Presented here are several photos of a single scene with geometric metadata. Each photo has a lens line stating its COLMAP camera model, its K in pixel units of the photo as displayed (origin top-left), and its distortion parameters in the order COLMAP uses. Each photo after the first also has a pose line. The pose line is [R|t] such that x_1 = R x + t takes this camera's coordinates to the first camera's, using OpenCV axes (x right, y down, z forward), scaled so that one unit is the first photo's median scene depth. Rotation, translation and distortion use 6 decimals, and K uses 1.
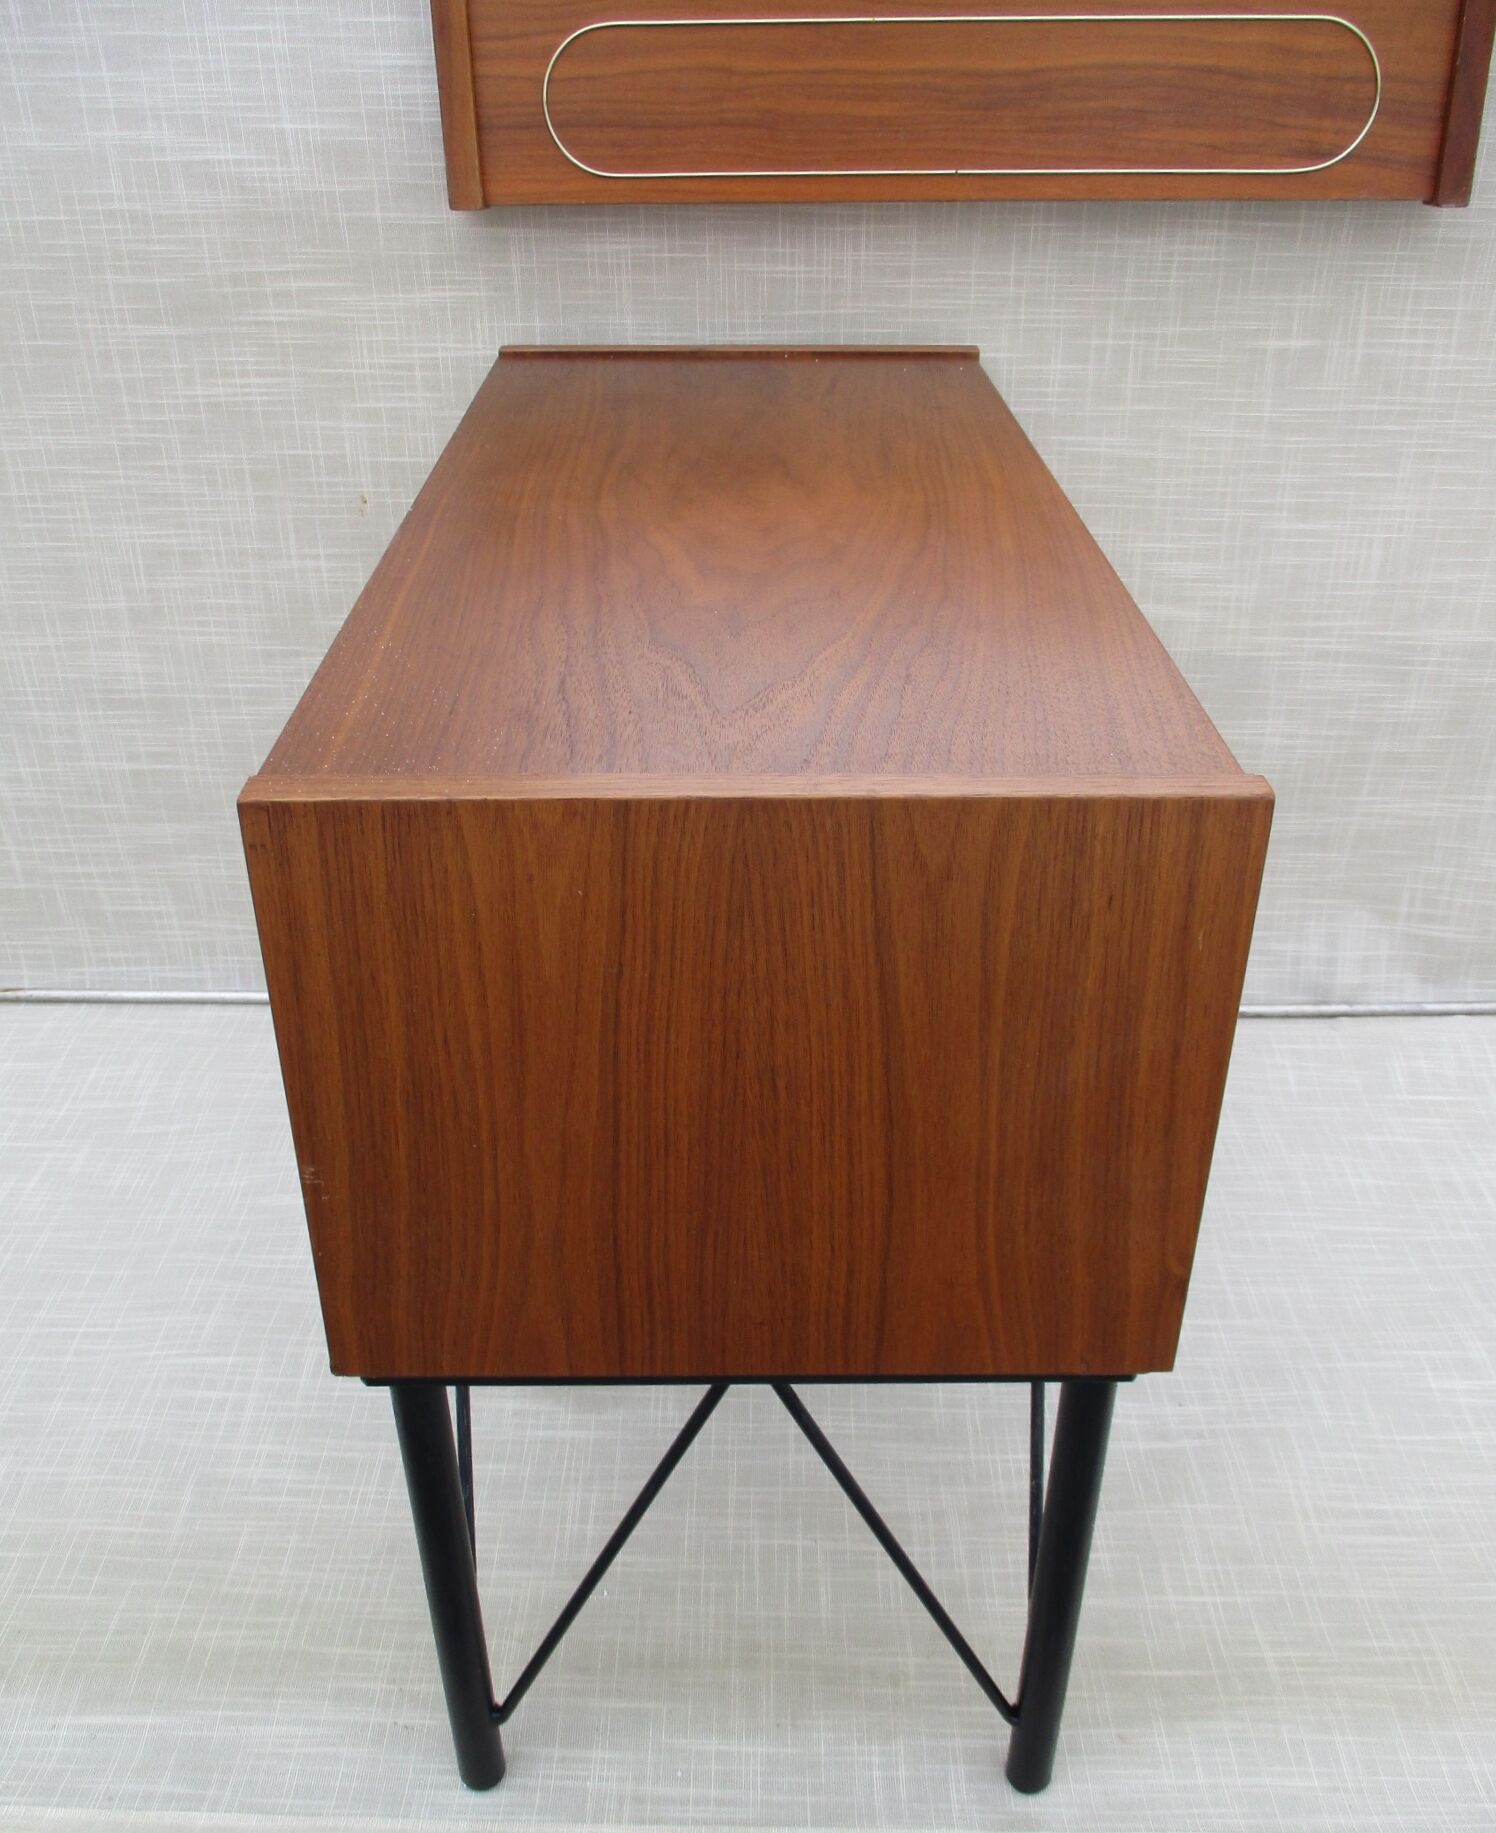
lens RADIAL K [[1705.9, 0, 783.8], [0, 1705.9, 1007.6], [0, 0, 1]] dist [-0.020364, 0.000000]
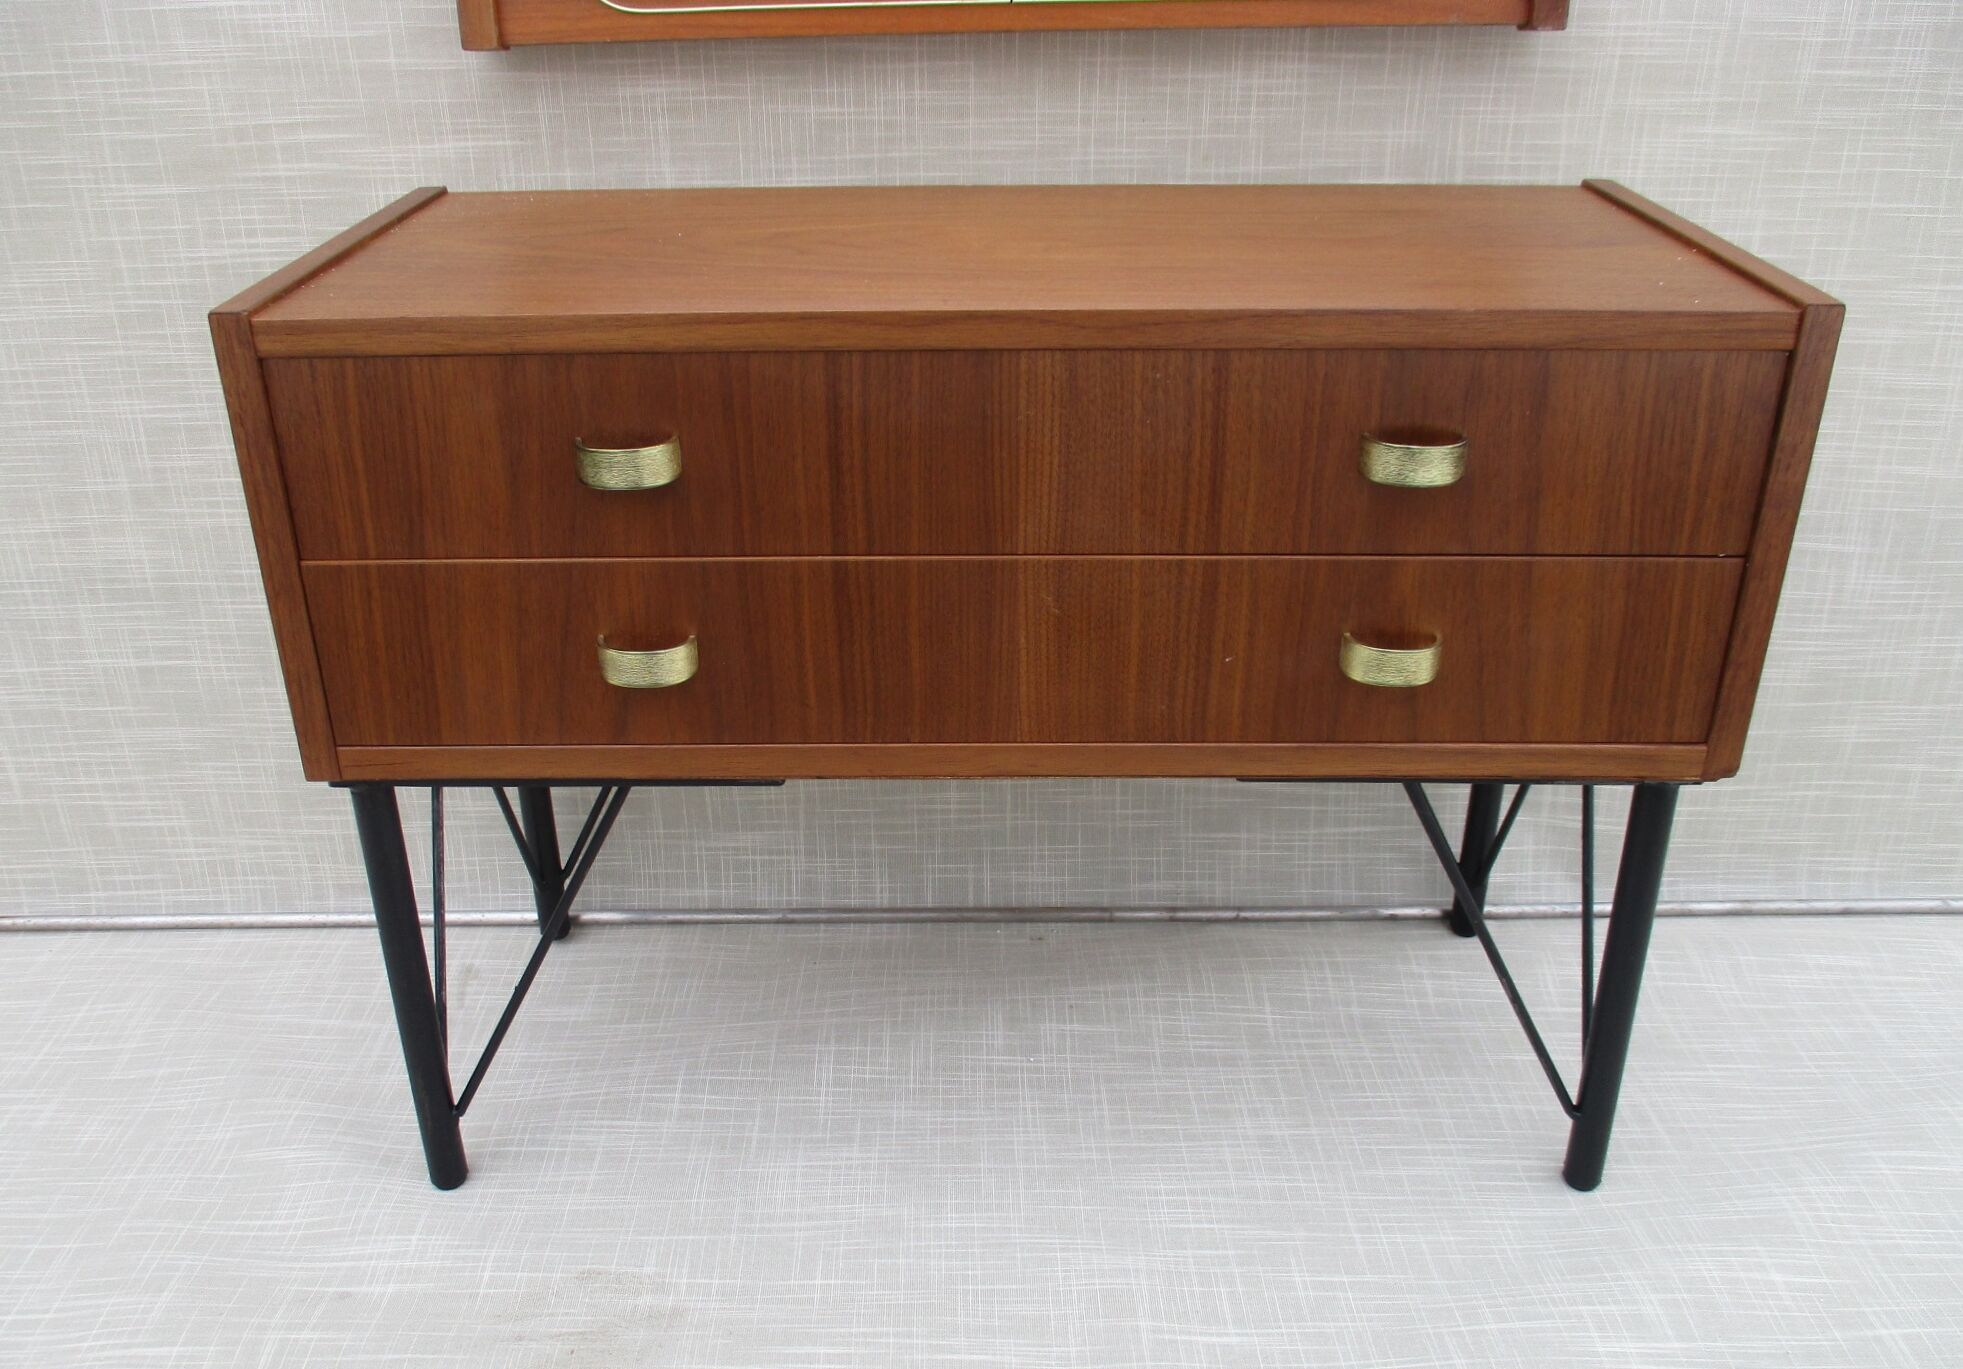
lens RADIAL K [[1689.9, 0, 967.7], [0, 1689.9, 757.5], [0, 0, 1]] dist [-0.035911, 0.006315]
pose [[0.999822, -0.017415, 0.007238, 0.061847], [0.018092, 0.994043, -0.107477, 0.014731], [-0.005323, 0.107589, 0.994181, 0.130038]]
